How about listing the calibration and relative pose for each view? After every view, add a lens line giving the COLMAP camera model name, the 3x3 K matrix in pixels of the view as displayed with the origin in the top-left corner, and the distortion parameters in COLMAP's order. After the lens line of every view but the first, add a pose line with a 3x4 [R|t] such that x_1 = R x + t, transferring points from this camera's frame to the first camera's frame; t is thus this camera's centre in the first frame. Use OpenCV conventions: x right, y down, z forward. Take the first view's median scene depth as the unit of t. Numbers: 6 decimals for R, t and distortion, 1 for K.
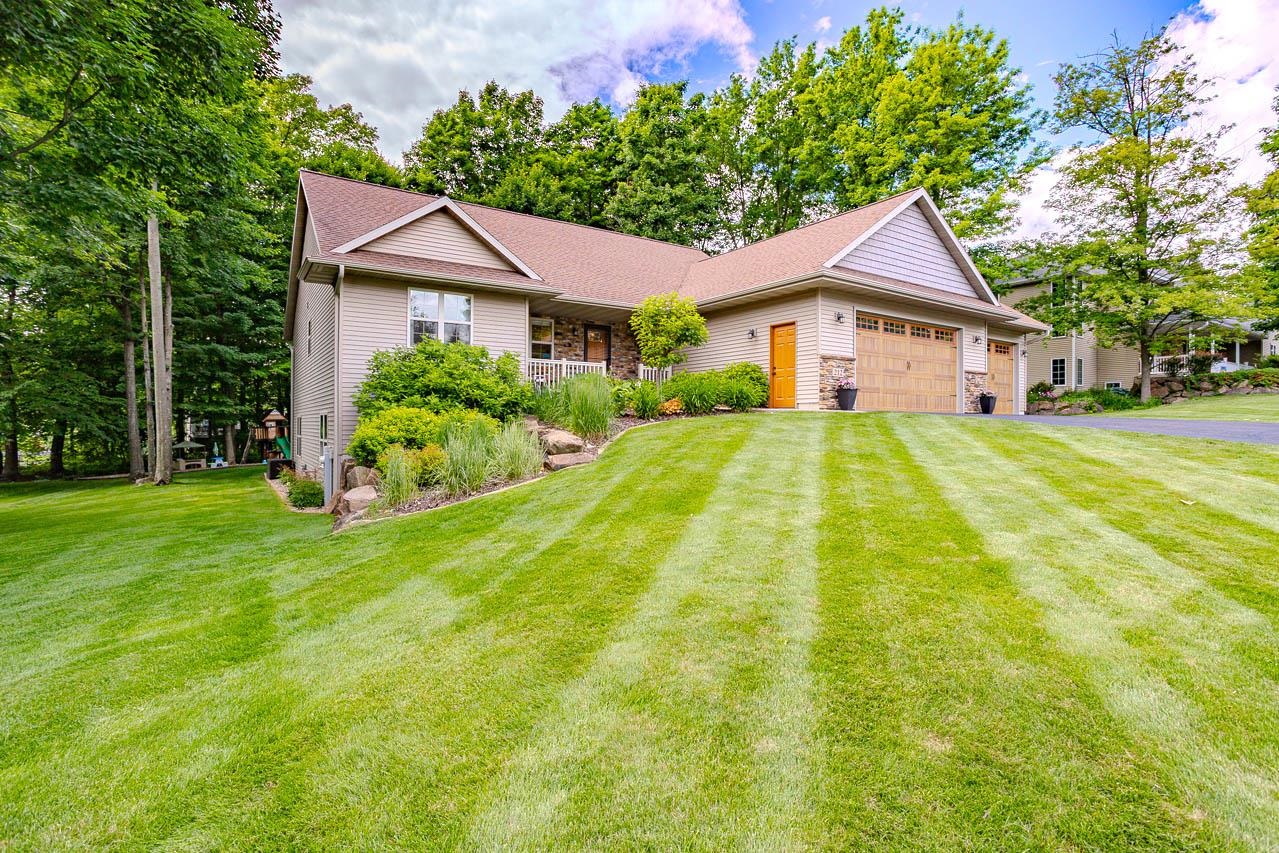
lens RADIAL K [[652.4, 0, 640.4], [0, 652.4, 427.6], [0, 0, 1]] dist [0.001548, 0.000085]
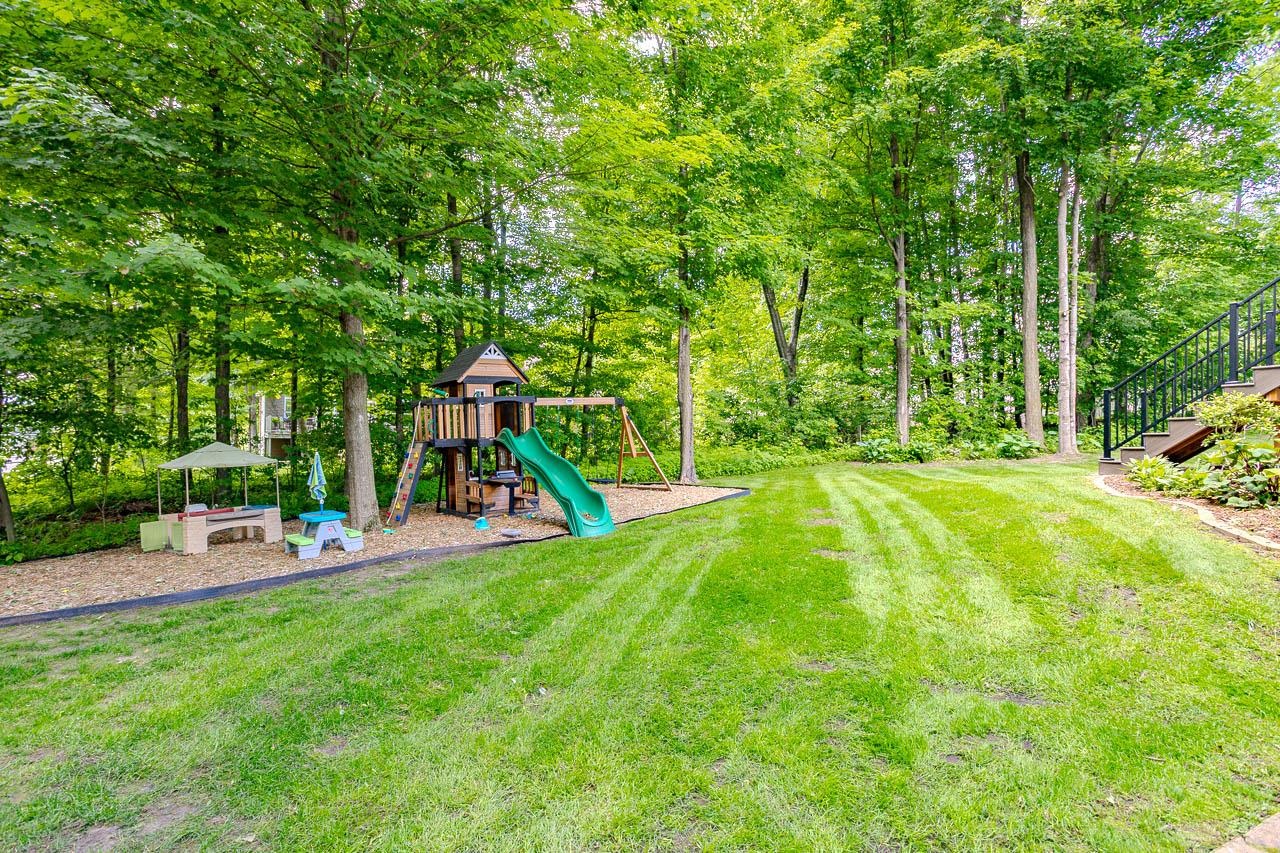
lens RADIAL K [[653.0, 0, 639.5], [0, 653.0, 428.9], [0, 0, 1]] dist [0.001548, 0.000085]
pose [[0.993336, 0.006936, -0.115049, -0.473033], [-0.007242, 0.999971, -0.002241, 0.014012], [0.115030, 0.003059, 0.993357, 0.725083]]
